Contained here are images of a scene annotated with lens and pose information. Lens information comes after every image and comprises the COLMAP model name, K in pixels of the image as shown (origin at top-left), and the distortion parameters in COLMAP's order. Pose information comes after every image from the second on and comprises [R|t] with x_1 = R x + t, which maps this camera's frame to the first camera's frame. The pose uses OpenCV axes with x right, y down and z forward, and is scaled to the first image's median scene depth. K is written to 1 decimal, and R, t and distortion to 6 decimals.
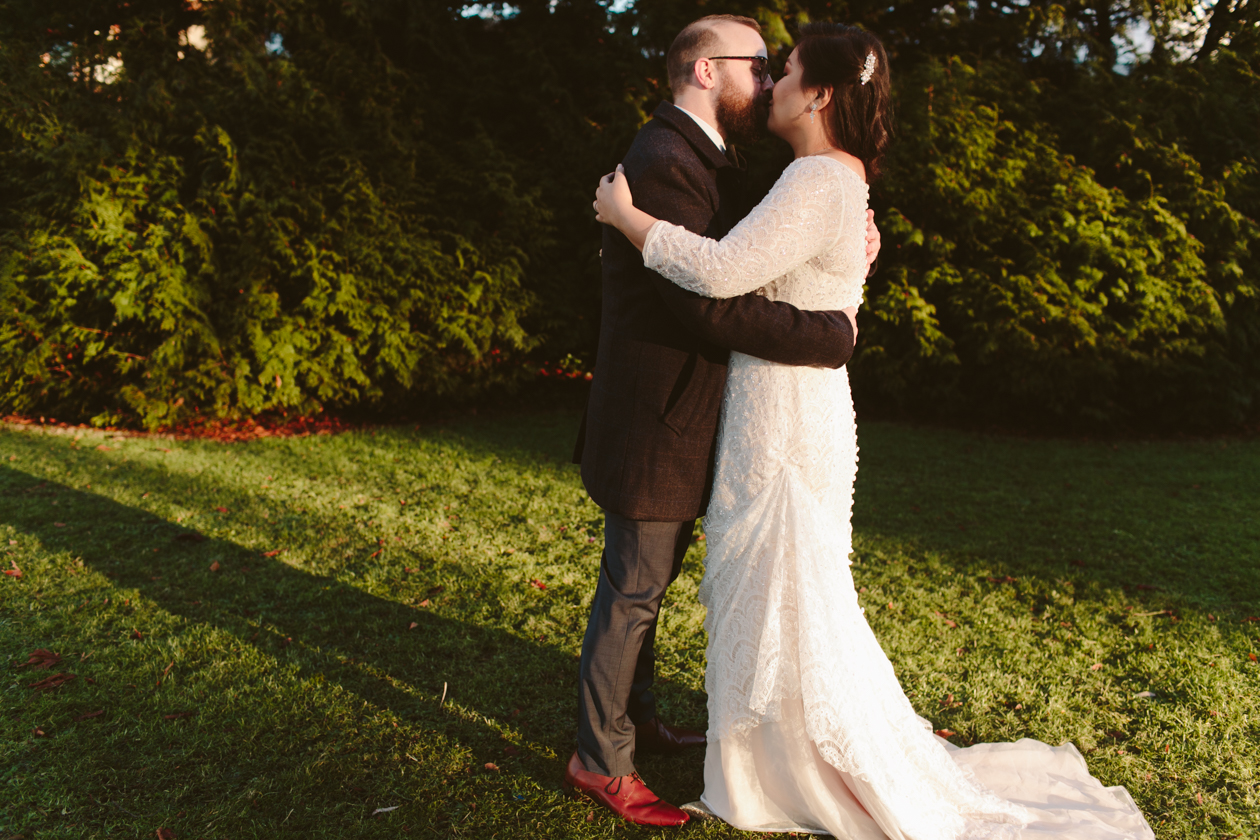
lens RADIAL K [[1219.2, 0, 630.7], [0, 1219.2, 409.2], [0, 0, 1]] dist [0.007602, 0.001735]
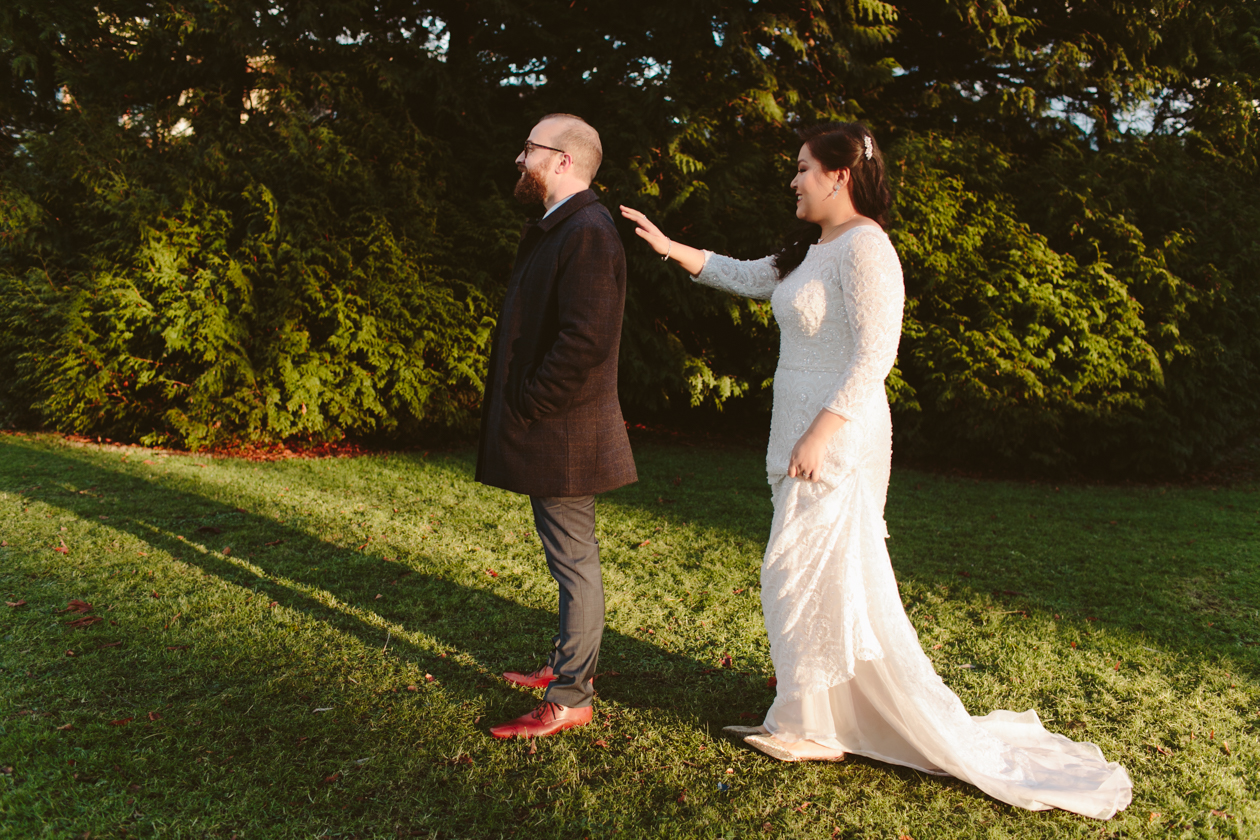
lens RADIAL K [[1219.2, 0, 630.7], [0, 1219.2, 409.2], [0, 0, 1]] dist [0.007602, 0.001735]
pose [[0.998486, 0.025662, -0.048653, 0.066241], [-0.027945, 0.998512, -0.046838, 0.021146], [0.047378, 0.048127, 0.997717, -0.109934]]
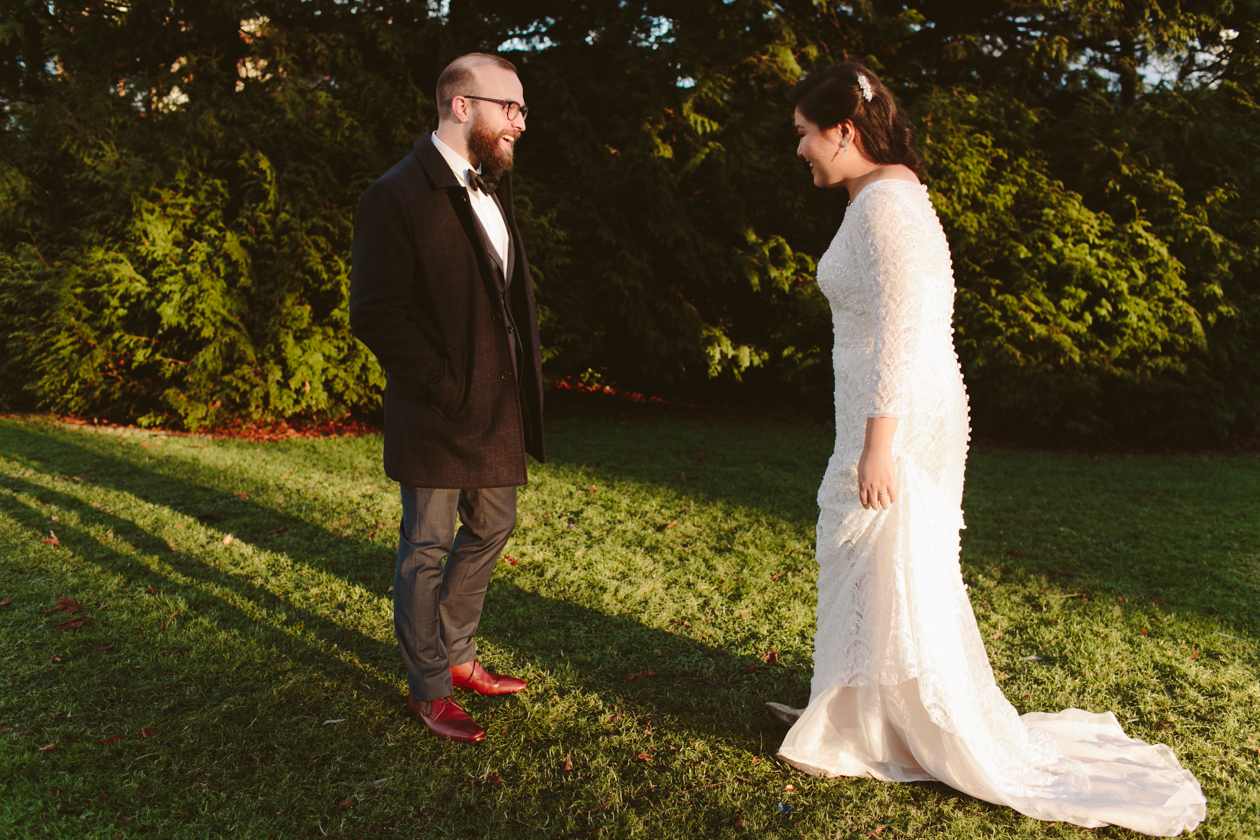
lens RADIAL K [[1219.2, 0, 630.7], [0, 1219.2, 409.2], [0, 0, 1]] dist [0.007602, 0.001735]
pose [[0.998597, 0.012629, -0.051434, 0.051836], [-0.013804, 0.999650, -0.022558, 0.017272], [0.051131, 0.023236, 0.998422, -0.063112]]
